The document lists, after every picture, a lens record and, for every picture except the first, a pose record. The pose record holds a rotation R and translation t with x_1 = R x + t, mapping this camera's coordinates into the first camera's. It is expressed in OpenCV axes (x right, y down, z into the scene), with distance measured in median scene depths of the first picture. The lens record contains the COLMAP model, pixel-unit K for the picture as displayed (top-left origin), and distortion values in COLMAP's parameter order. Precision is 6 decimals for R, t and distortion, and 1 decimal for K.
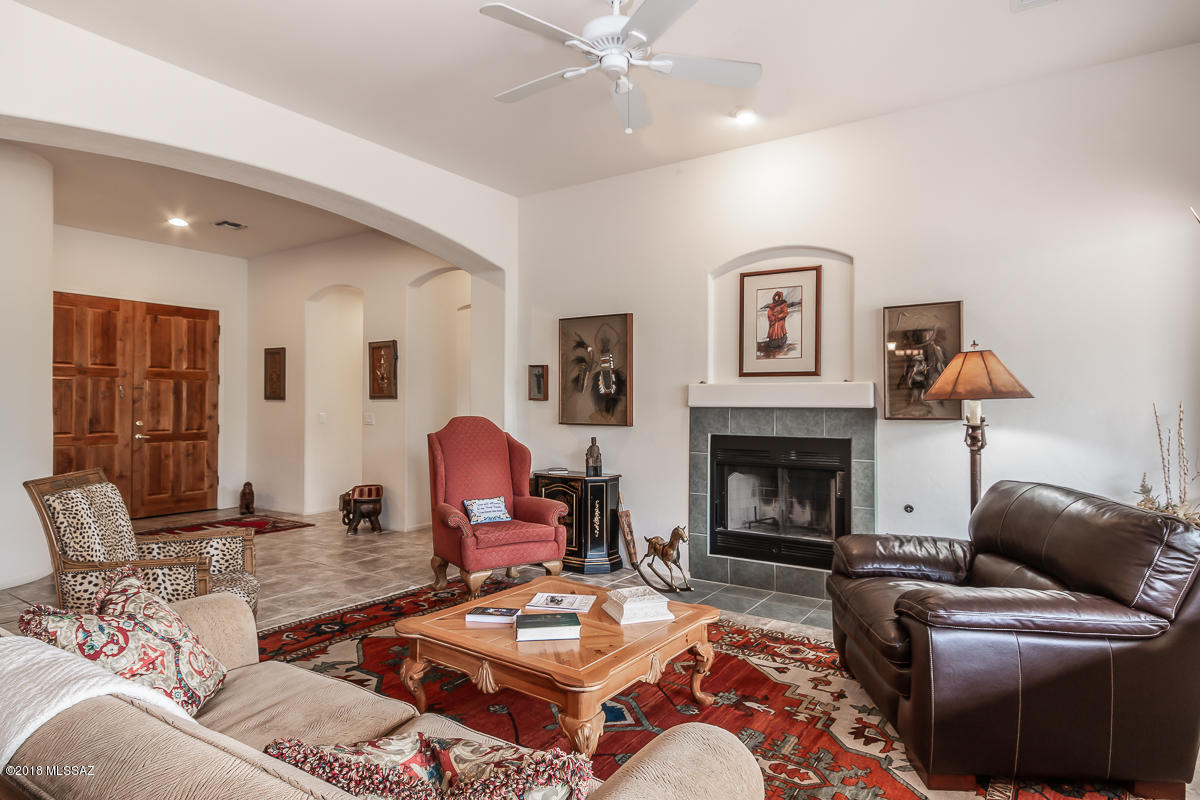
lens RADIAL K [[677.2, 0, 609.6], [0, 677.2, 400.2], [0, 0, 1]] dist [0.006725, 0.000953]
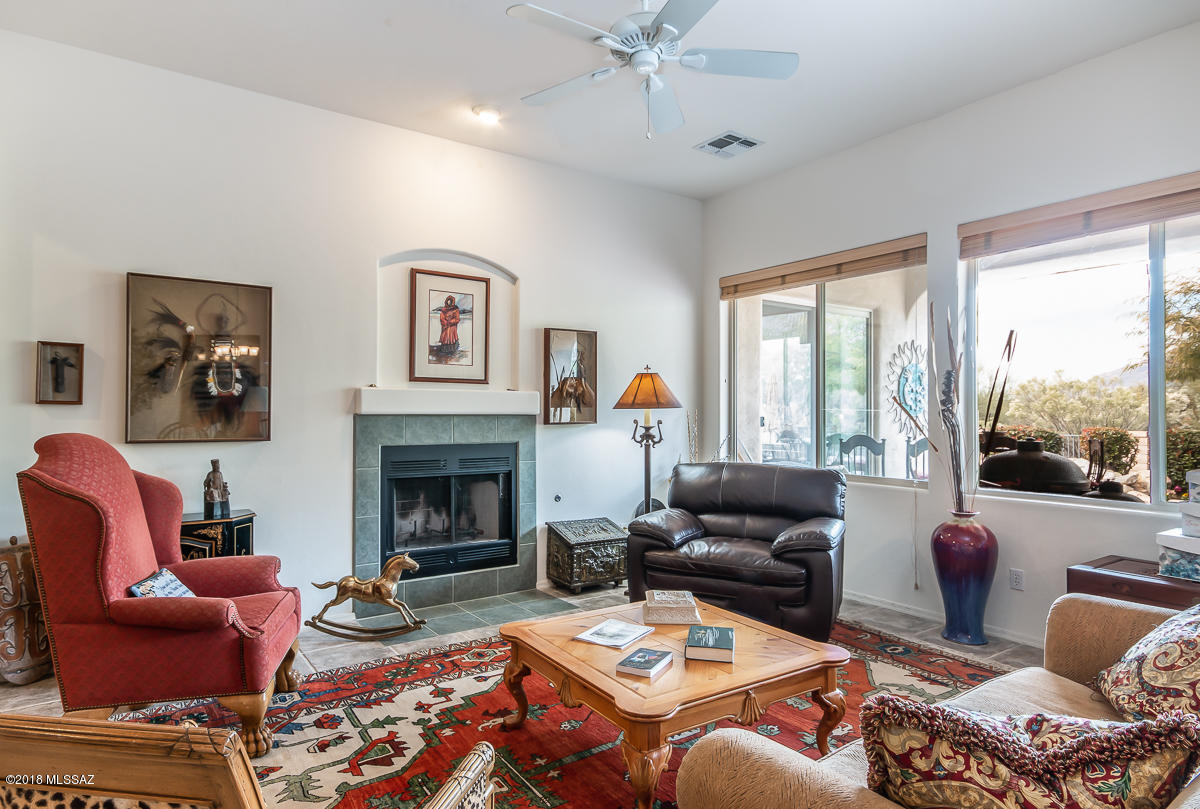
lens RADIAL K [[677.2, 0, 599.6], [0, 677.2, 403.9], [0, 0, 1]] dist [0.006725, 0.000953]
pose [[0.371161, 0.010439, 0.928510, -0.658809], [-0.008985, 0.999930, -0.007651, 0.001165], [-0.928525, -0.005503, 0.371229, 0.498304]]
